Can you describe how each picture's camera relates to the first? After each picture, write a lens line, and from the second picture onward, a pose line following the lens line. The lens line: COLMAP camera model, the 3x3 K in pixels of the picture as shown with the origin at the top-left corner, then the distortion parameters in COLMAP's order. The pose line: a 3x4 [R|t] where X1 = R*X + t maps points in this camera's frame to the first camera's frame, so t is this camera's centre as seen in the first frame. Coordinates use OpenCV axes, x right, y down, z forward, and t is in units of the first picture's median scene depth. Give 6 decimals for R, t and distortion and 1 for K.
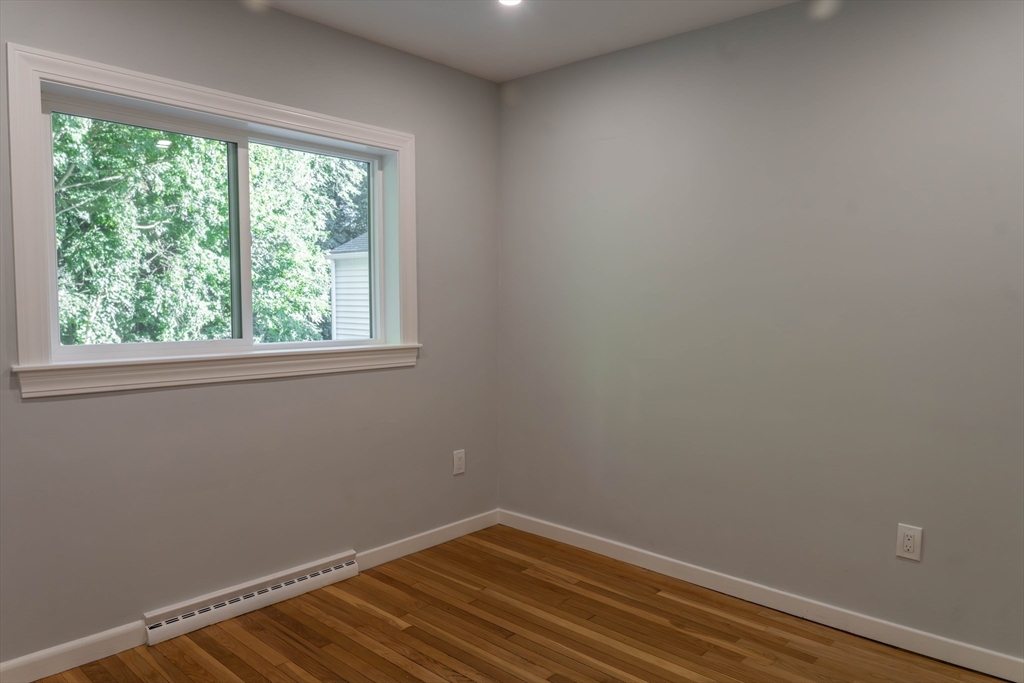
lens RADIAL K [[705.9, 0, 516.4], [0, 705.9, 344.3], [0, 0, 1]] dist [0.019851, -0.032005]
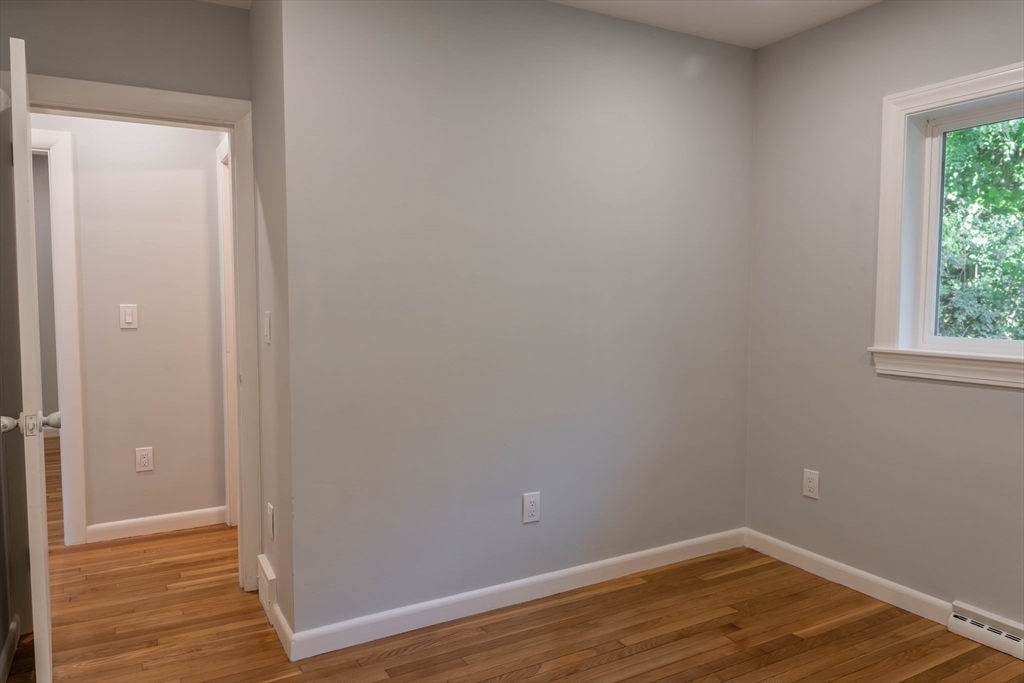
lens RADIAL K [[705.9, 0, 516.4], [0, 705.9, 344.3], [0, 0, 1]] dist [0.019851, -0.032005]
pose [[-0.320436, 0.063121, -0.945165, 0.690377], [-0.059131, 0.994499, 0.086463, -0.046262], [0.945423, 0.083594, -0.314941, 0.751316]]
